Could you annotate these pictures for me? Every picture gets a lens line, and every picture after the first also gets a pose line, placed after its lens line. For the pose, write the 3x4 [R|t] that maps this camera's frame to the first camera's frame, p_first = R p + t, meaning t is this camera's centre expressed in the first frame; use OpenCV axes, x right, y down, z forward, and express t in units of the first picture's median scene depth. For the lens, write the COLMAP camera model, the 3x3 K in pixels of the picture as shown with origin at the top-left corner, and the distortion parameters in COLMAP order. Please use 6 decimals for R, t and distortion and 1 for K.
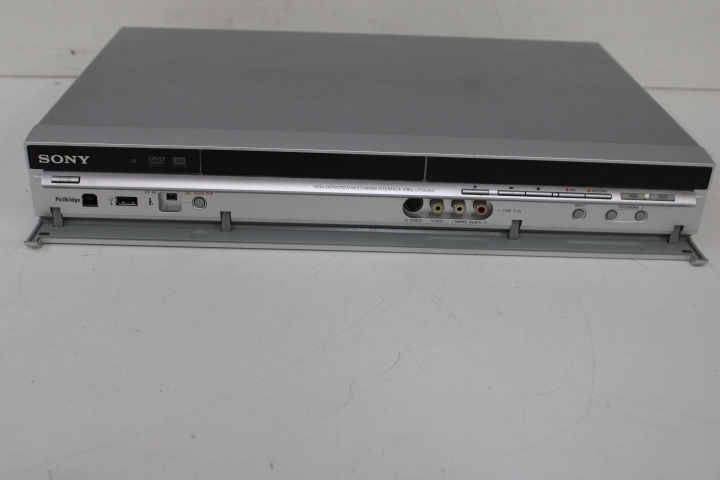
lens RADIAL K [[806.6, 0, 358.6], [0, 806.6, 234.5], [0, 0, 1]] dist [-0.073329, 0.000000]
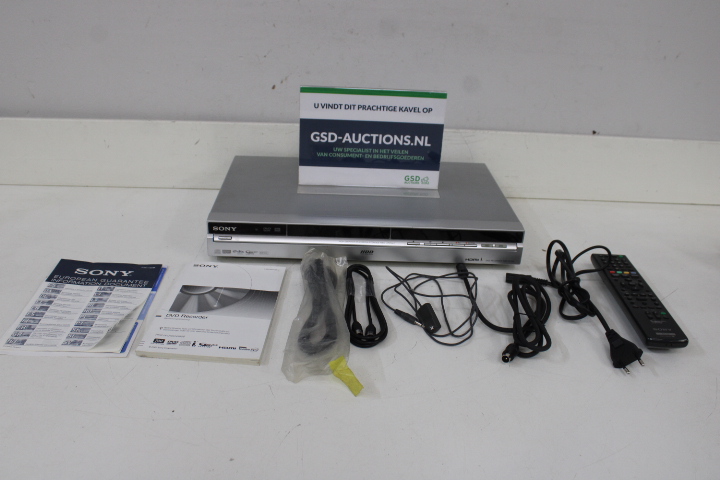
lens RADIAL K [[676.3, 0, 349.1], [0, 676.3, 237.8], [0, 0, 1]] dist [-0.115589, 0.000000]
pose [[0.999976, -0.001745, 0.006729, -0.040722], [0.002362, 0.995683, -0.092784, 0.099245], [-0.006538, 0.092798, 0.995663, -0.808031]]
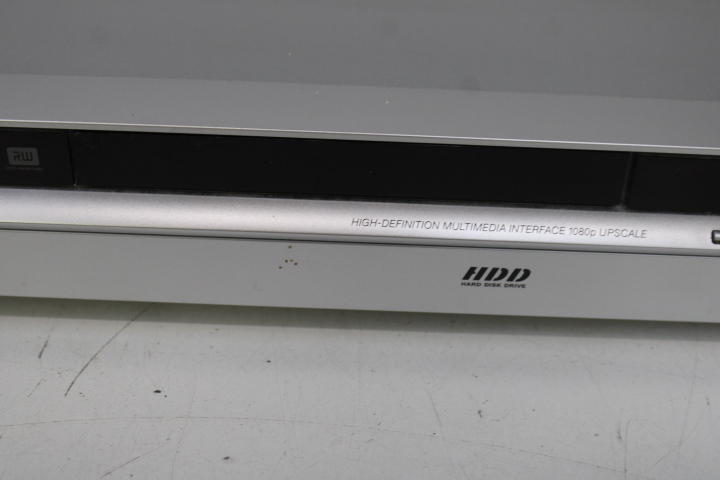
lens RADIAL K [[975.2, 0, 354.1], [0, 975.2, 246.1], [0, 0, 1]] dist [-0.035176, 0.000000]
pose [[0.999588, 0.010440, -0.026727, -0.040661], [-0.009505, 0.999346, 0.034881, -0.063608], [0.027074, -0.034612, 0.999034, 0.500043]]
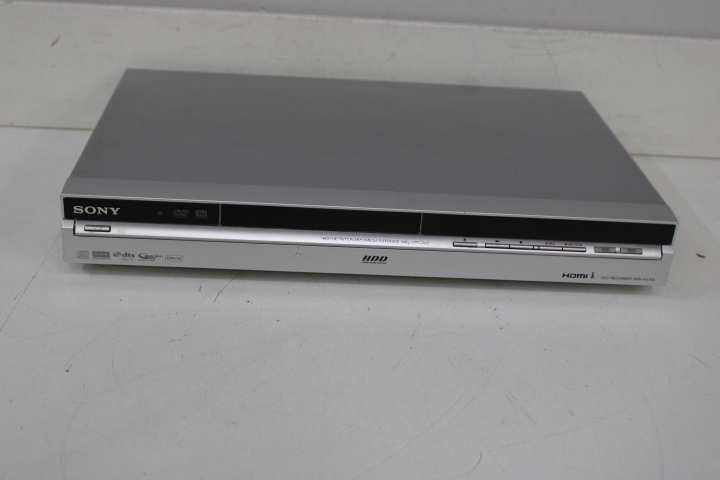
lens RADIAL K [[996.0, 0, 351.7], [0, 996.0, 239.6], [0, 0, 1]] dist [-0.042901, 0.000000]
pose [[0.999010, 0.012089, 0.042816, -0.072252], [-0.009814, 0.998548, -0.052959, 0.015383], [-0.043394, 0.052486, 0.997678, -0.377078]]
